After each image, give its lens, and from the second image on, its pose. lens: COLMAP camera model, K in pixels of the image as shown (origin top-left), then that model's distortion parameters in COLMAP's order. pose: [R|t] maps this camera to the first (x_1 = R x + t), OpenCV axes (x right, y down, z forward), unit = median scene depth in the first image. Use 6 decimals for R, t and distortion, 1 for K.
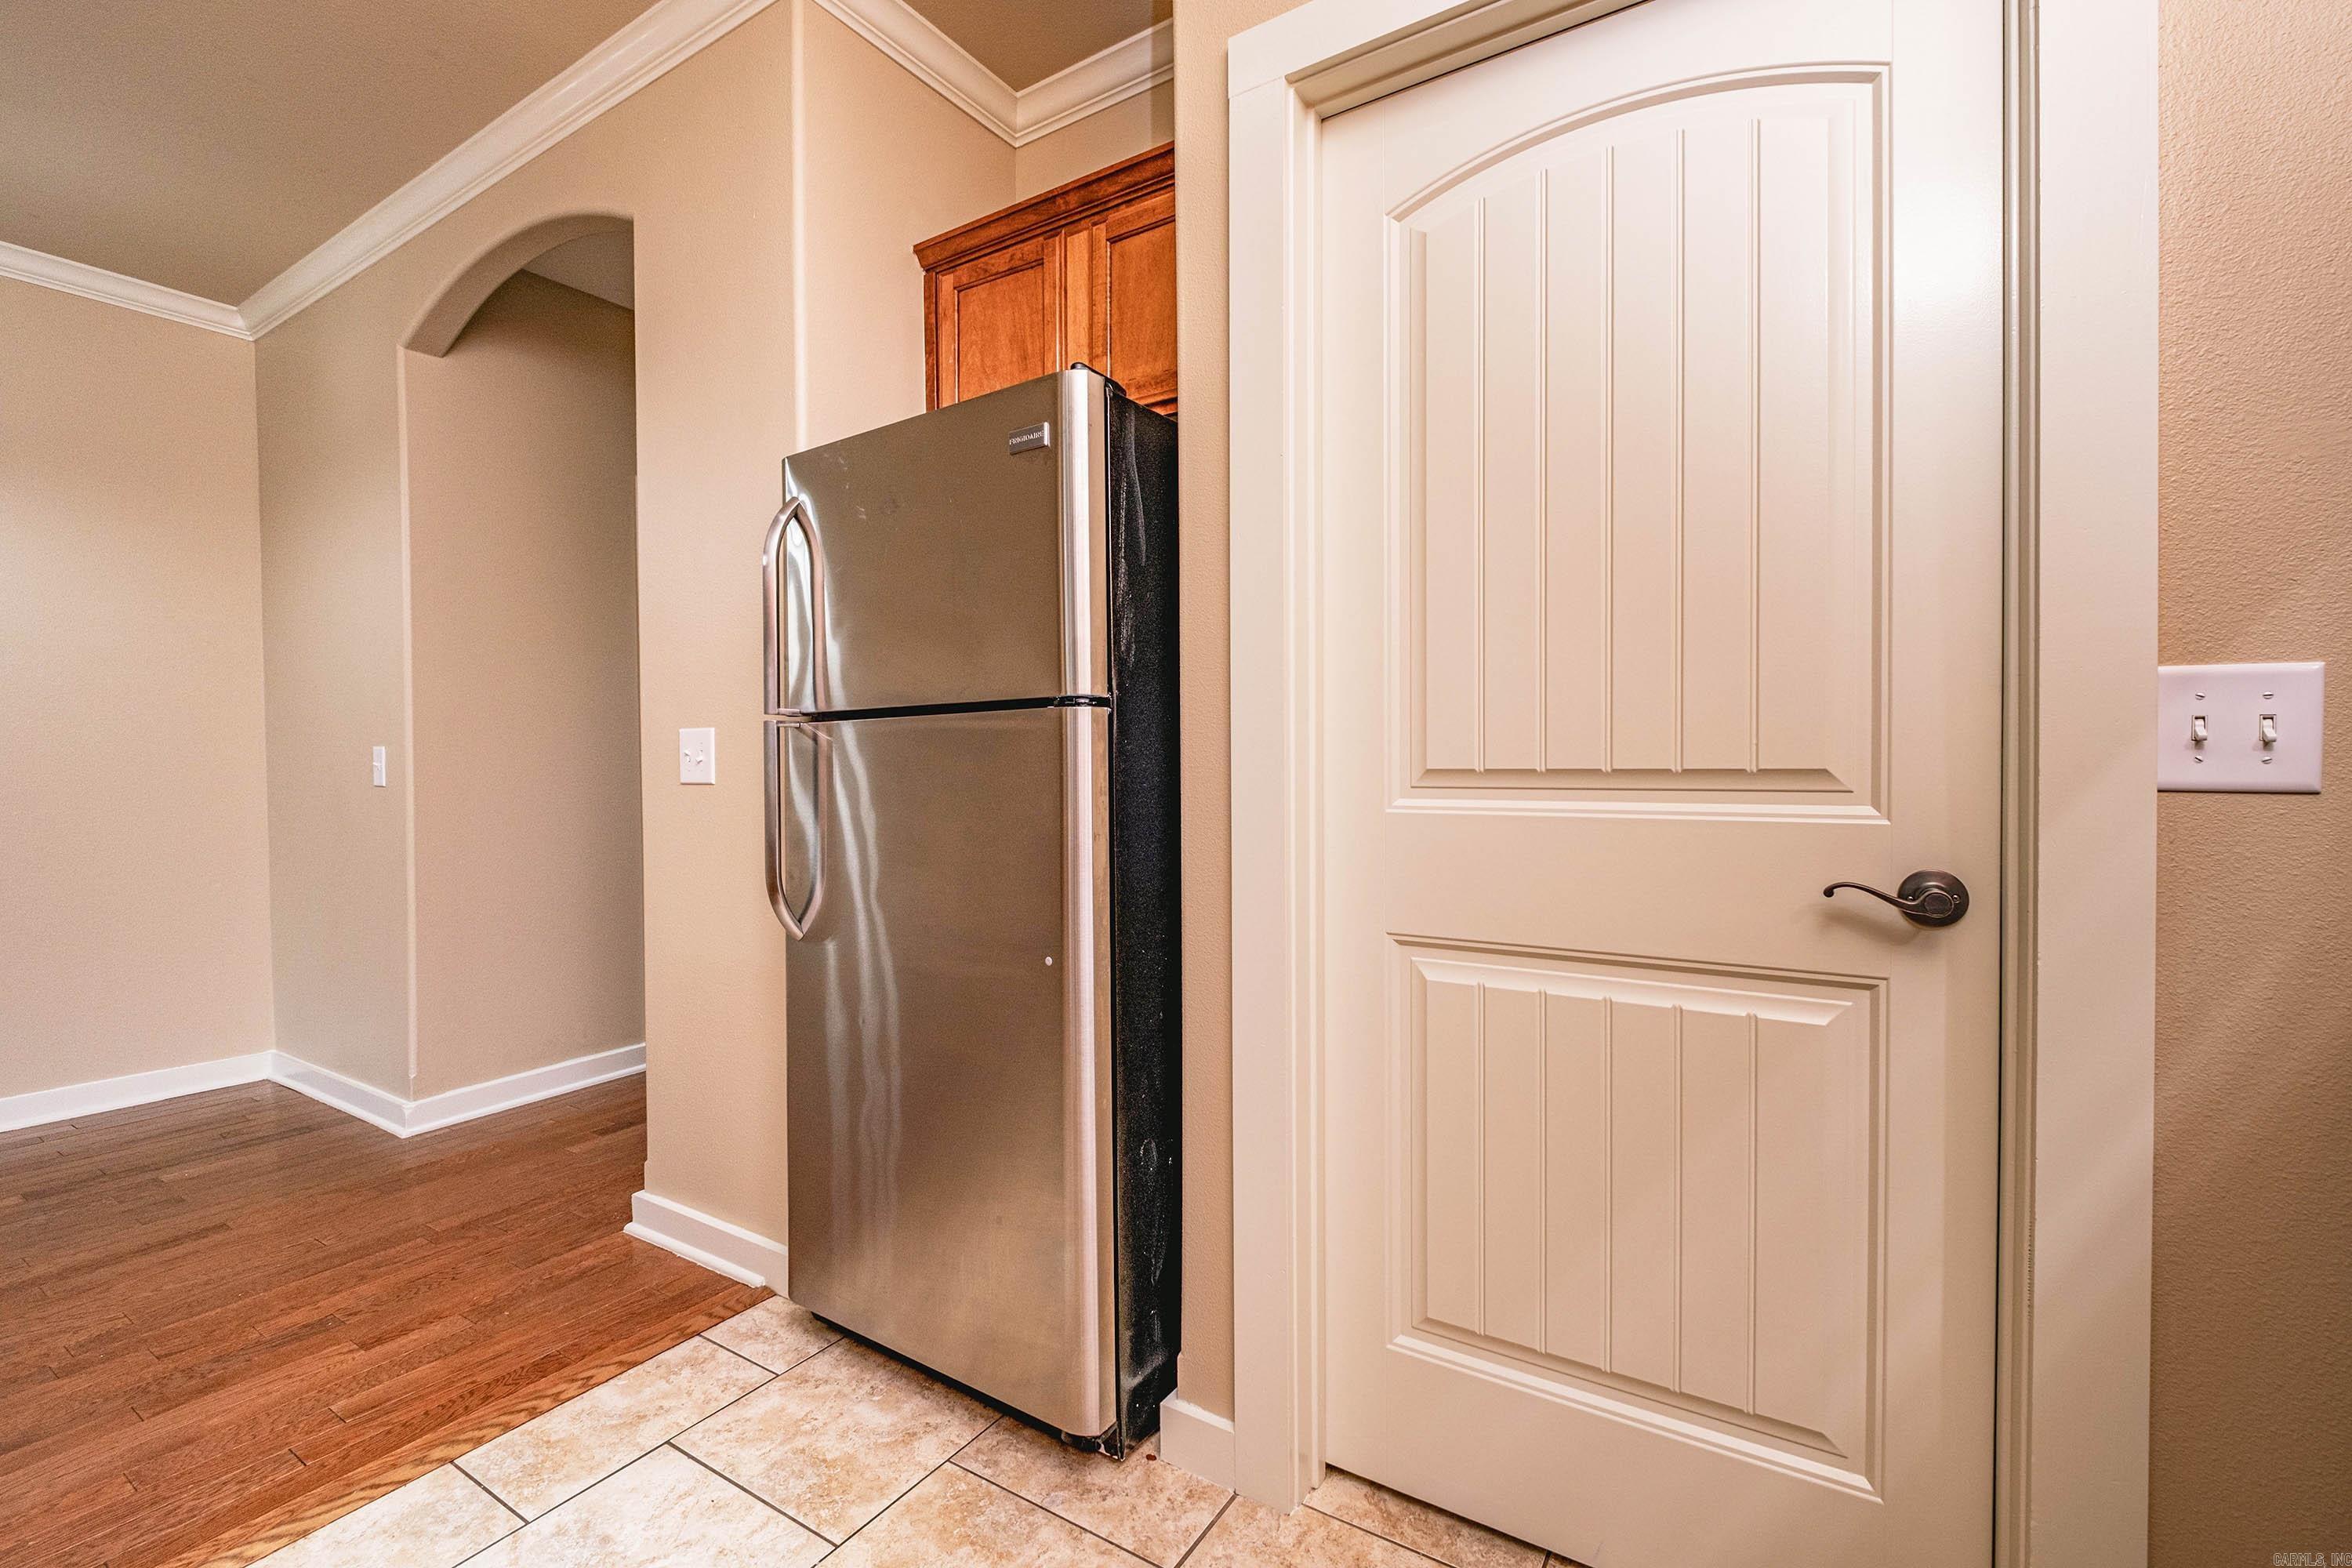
lens RADIAL K [[1016.0, 0, 1176.3], [0, 1016.0, 780.6], [0, 0, 1]] dist [-0.002530, -0.000410]
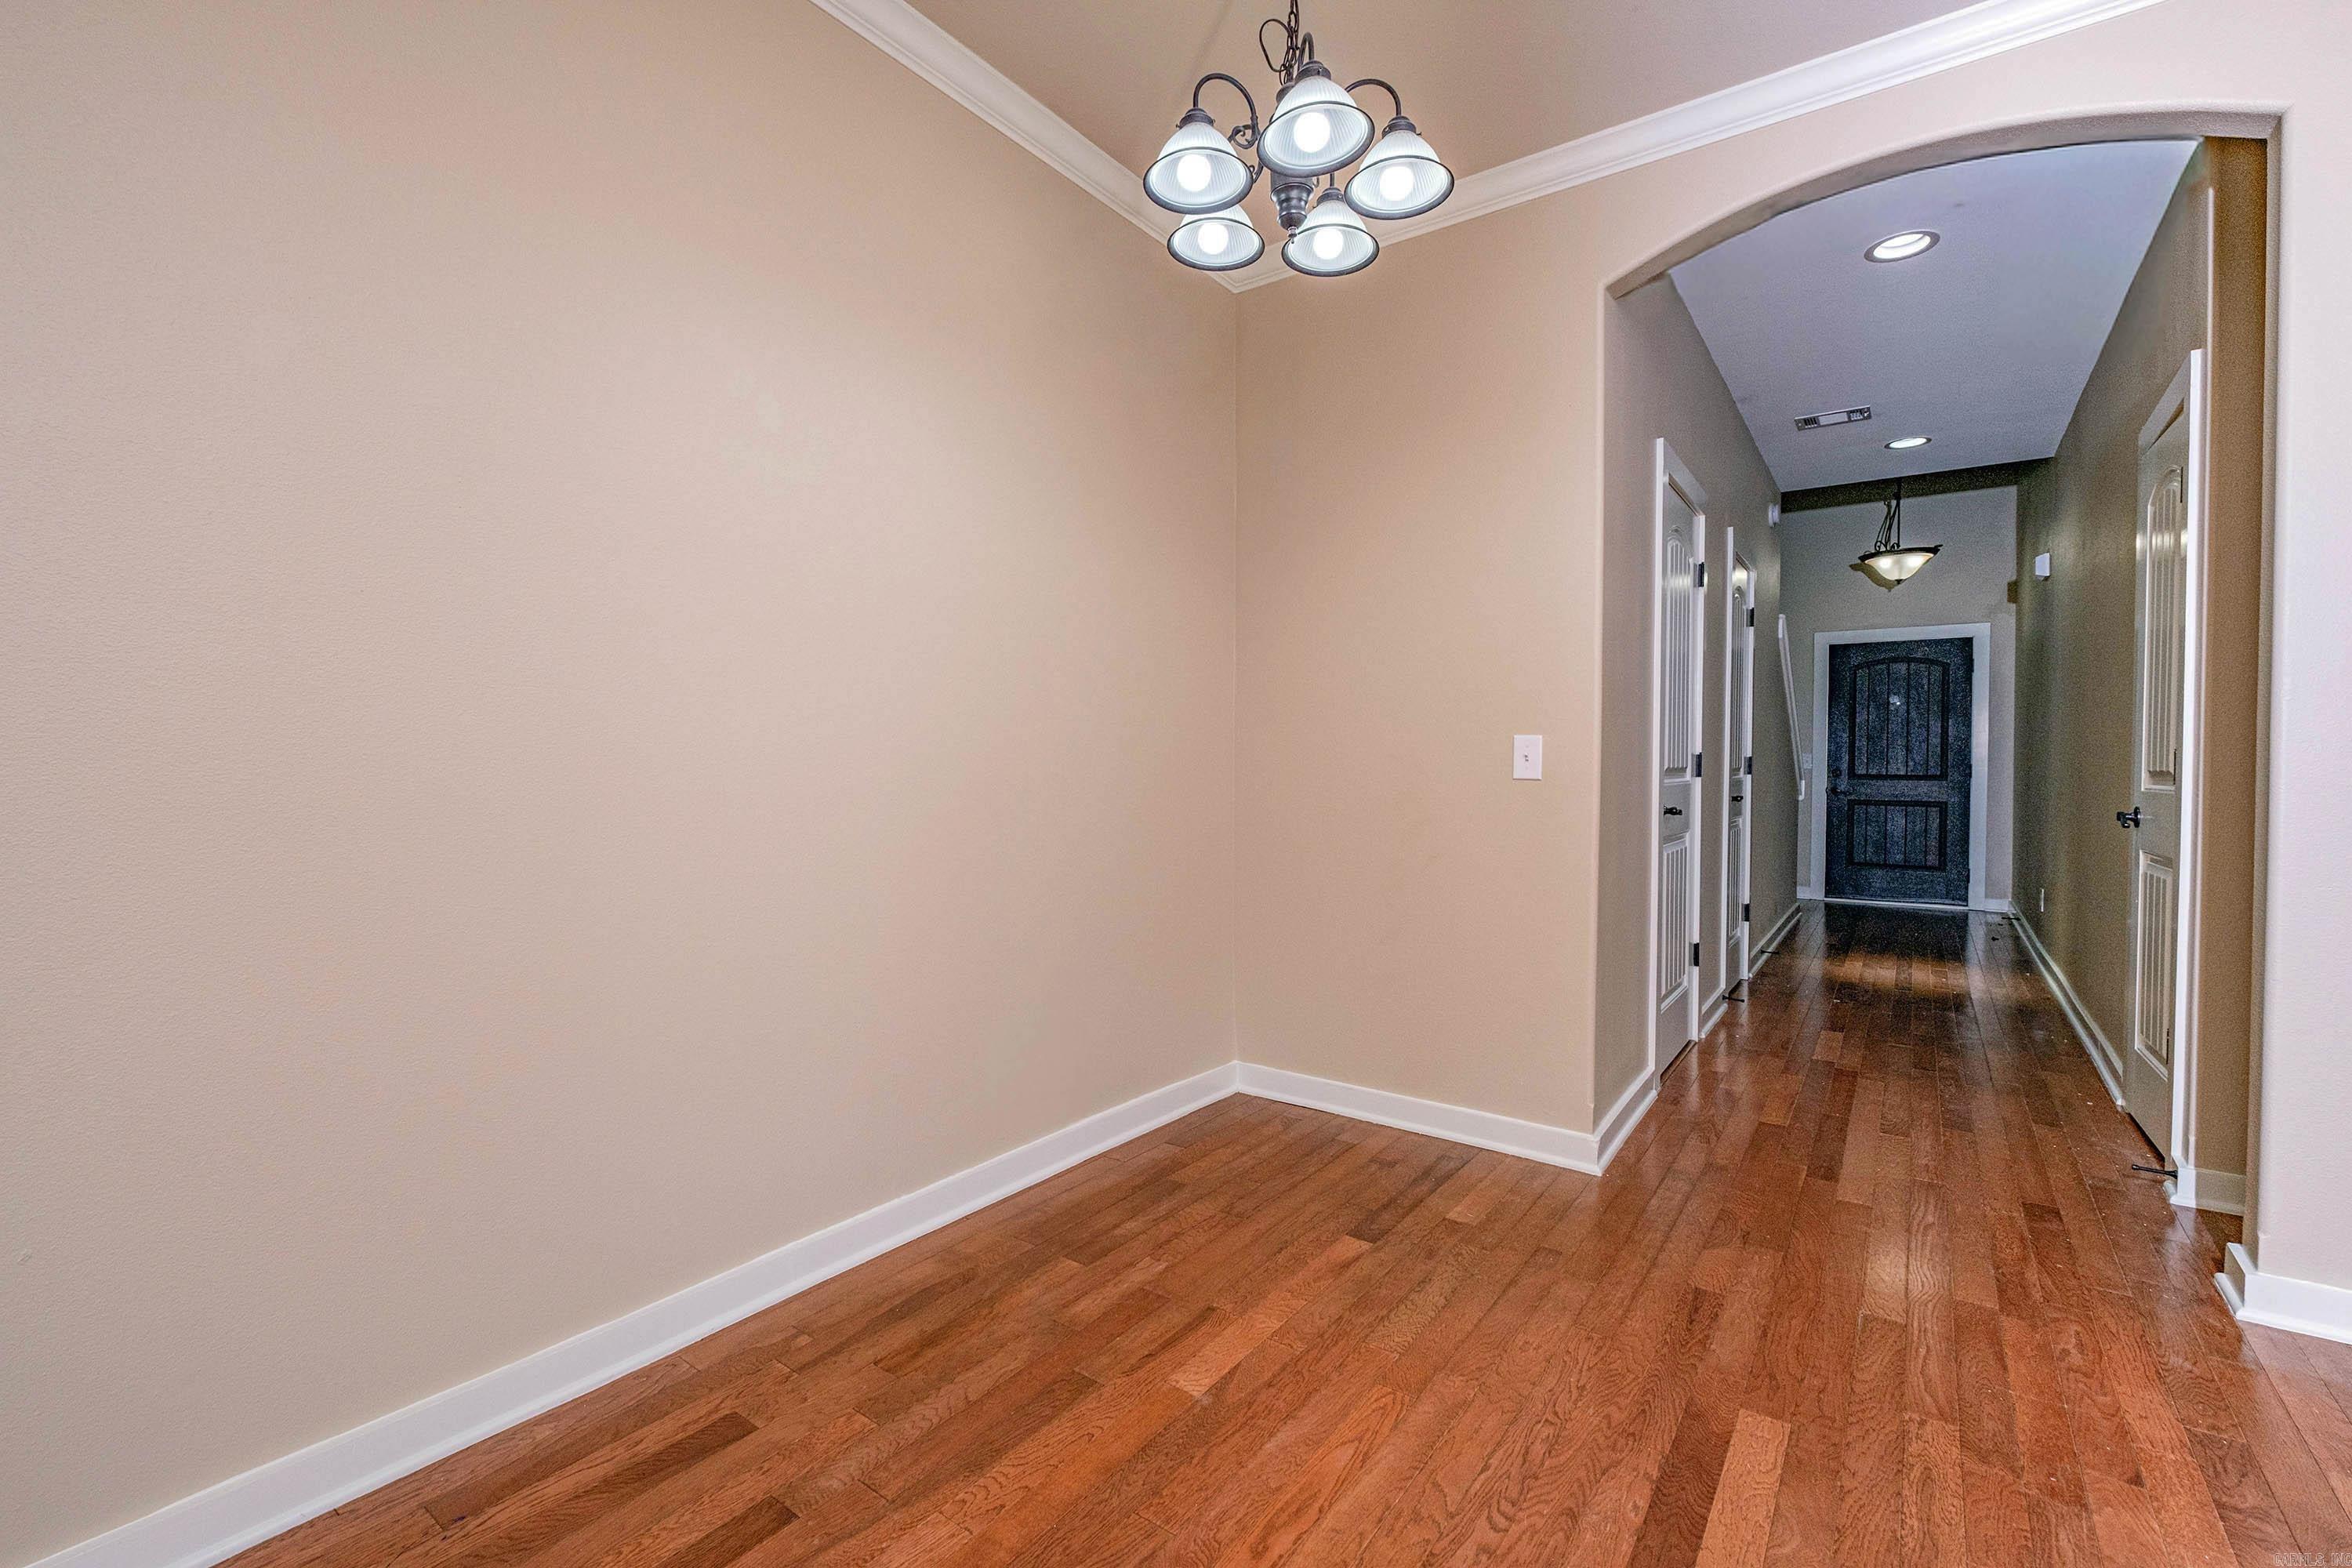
lens RADIAL K [[1016.0, 0, 1179.0], [0, 1016.0, 775.5], [0, 0, 1]] dist [-0.002530, -0.000410]
pose [[0.997954, 0.014832, -0.062190, -1.182409], [-0.015128, 0.999876, -0.004284, 0.012391], [0.062118, 0.005216, 0.998055, 0.096015]]
